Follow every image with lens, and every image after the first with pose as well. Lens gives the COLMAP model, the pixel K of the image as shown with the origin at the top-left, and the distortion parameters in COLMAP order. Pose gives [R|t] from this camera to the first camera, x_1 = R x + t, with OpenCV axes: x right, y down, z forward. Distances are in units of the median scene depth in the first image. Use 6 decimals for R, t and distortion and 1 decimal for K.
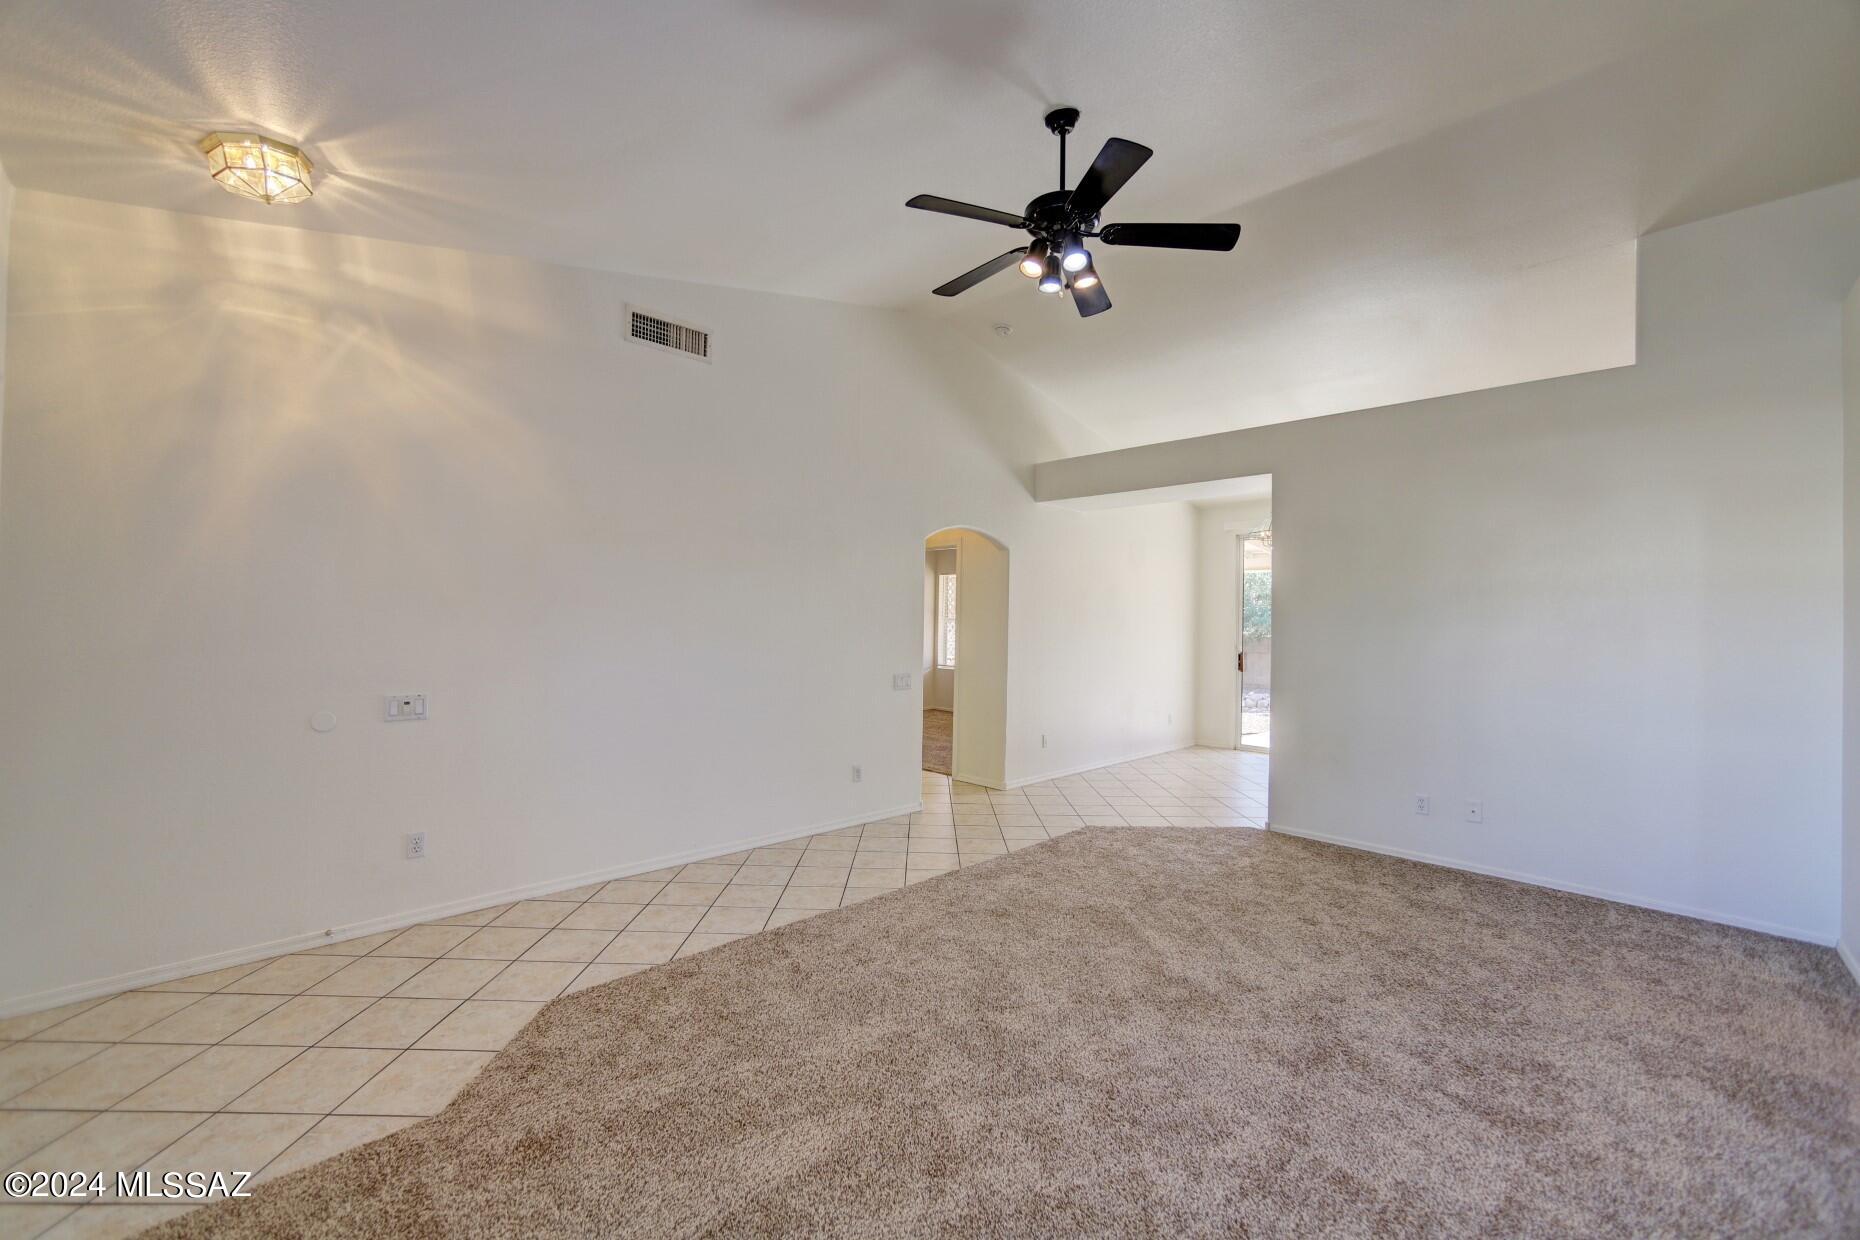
lens RADIAL K [[740.6, 0, 922.3], [0, 740.6, 608.0], [0, 0, 1]] dist [-0.024217, 0.018325]
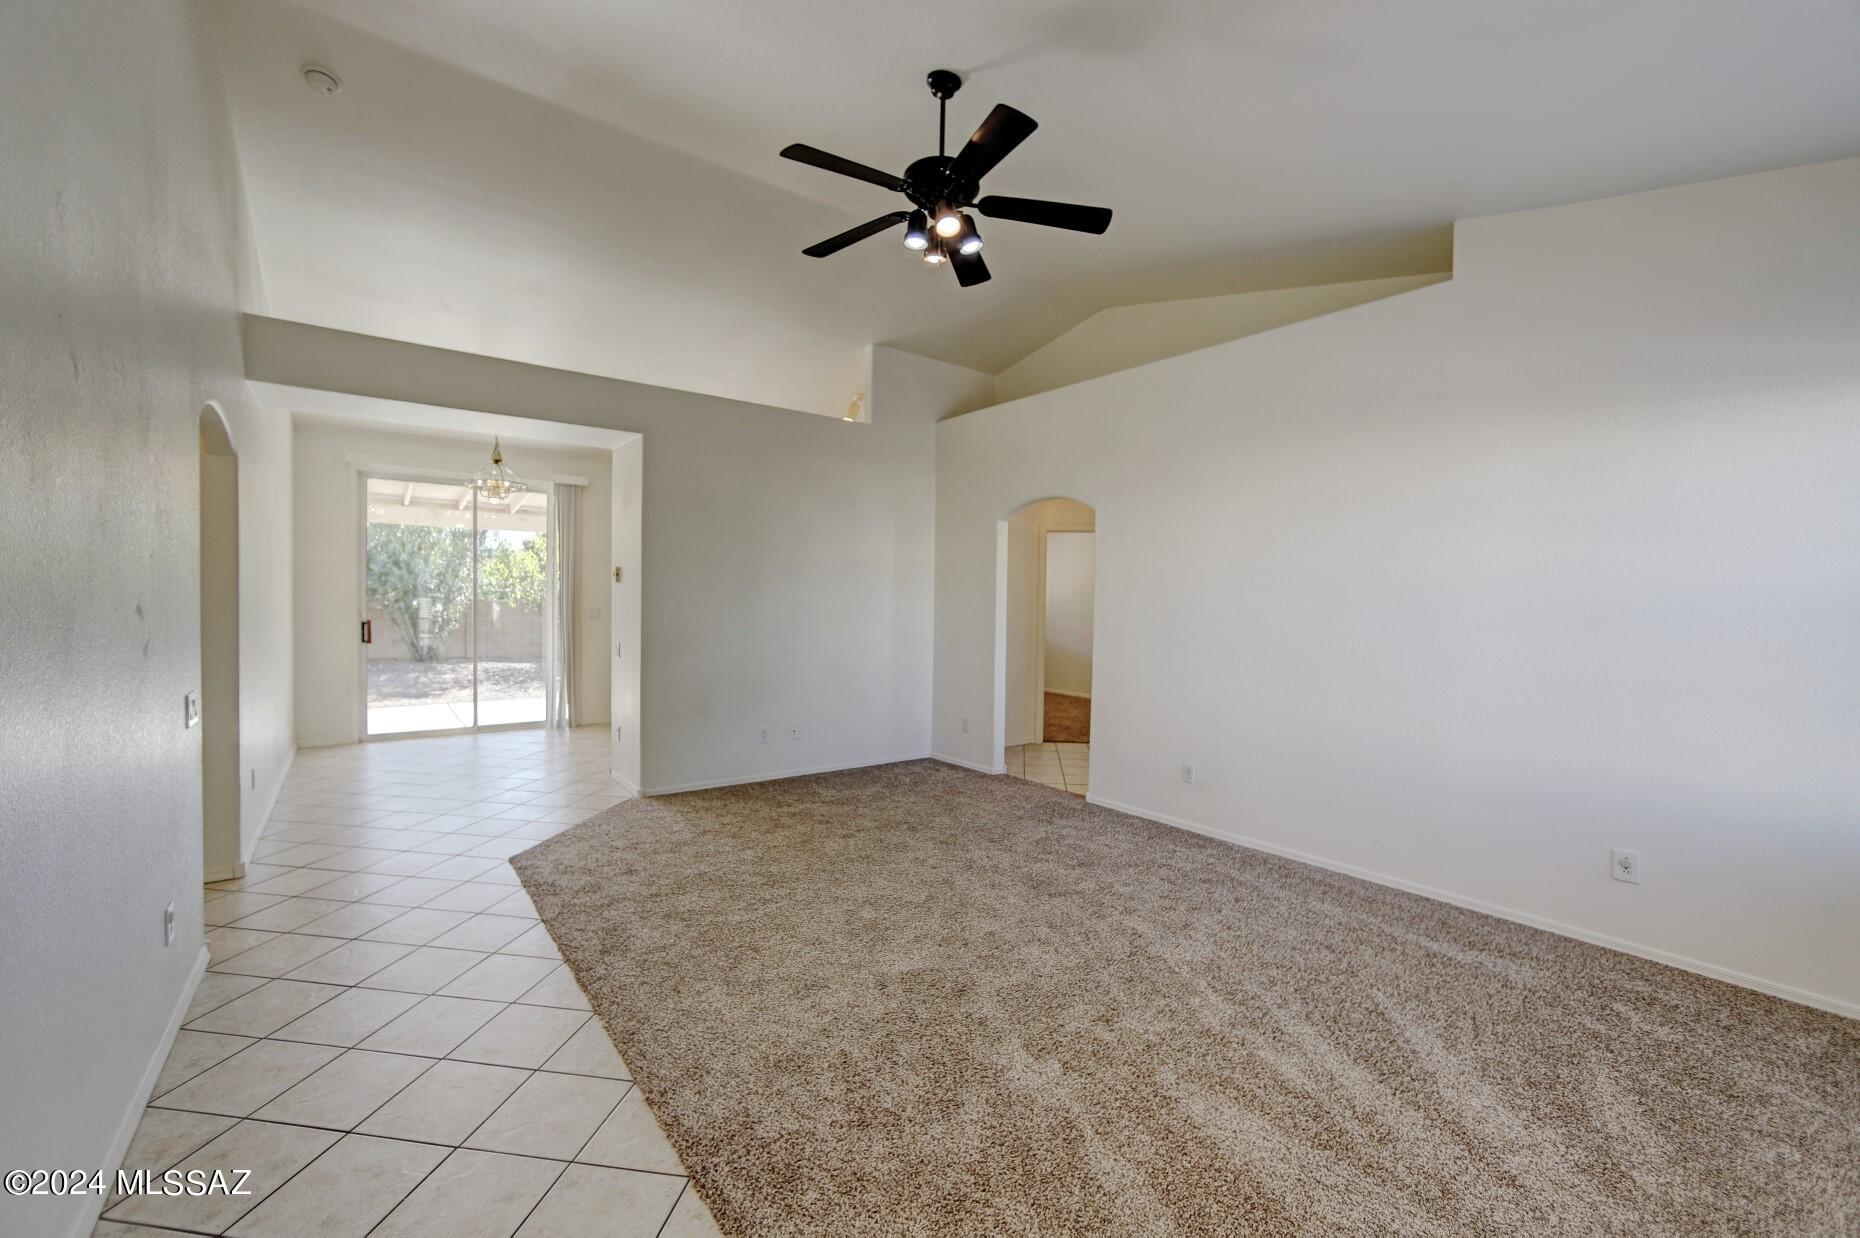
lens RADIAL K [[742.8, 0, 926.9], [0, 742.8, 615.0], [0, 0, 1]] dist [-0.024924, 0.010375]
pose [[0.147612, -0.035902, 0.988394, -0.612420], [-0.031921, 0.998647, 0.041041, 0.005416], [-0.988530, -0.037608, 0.146266, 0.659194]]
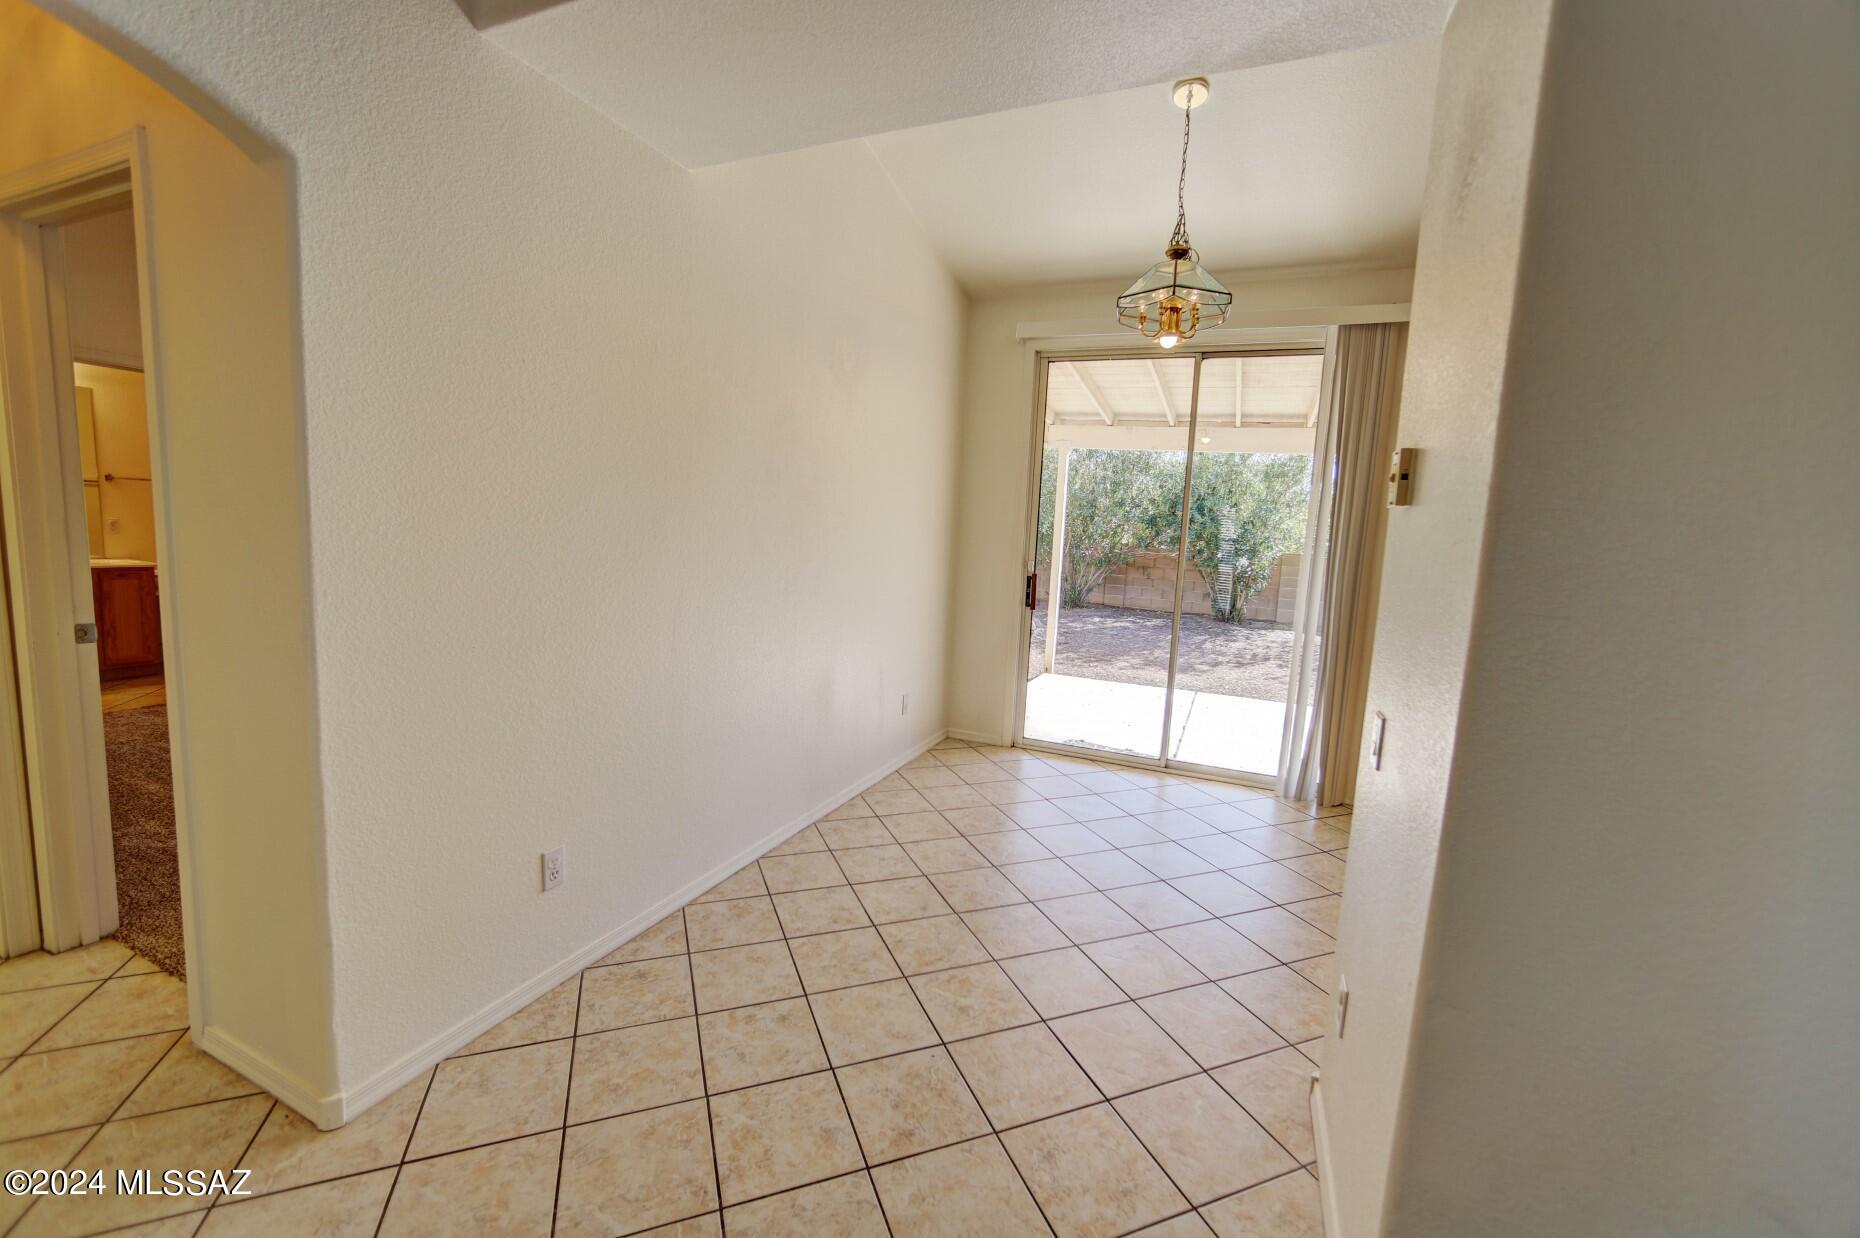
lens RADIAL K [[740.6, 0, 922.3], [0, 740.6, 607.0], [0, 0, 1]] dist [-0.024217, 0.018325]
pose [[0.935328, -0.006129, 0.353729, 0.371204], [-0.043459, 0.990287, 0.132074, 0.034593], [-0.351103, -0.138905, 0.925976, 1.200147]]
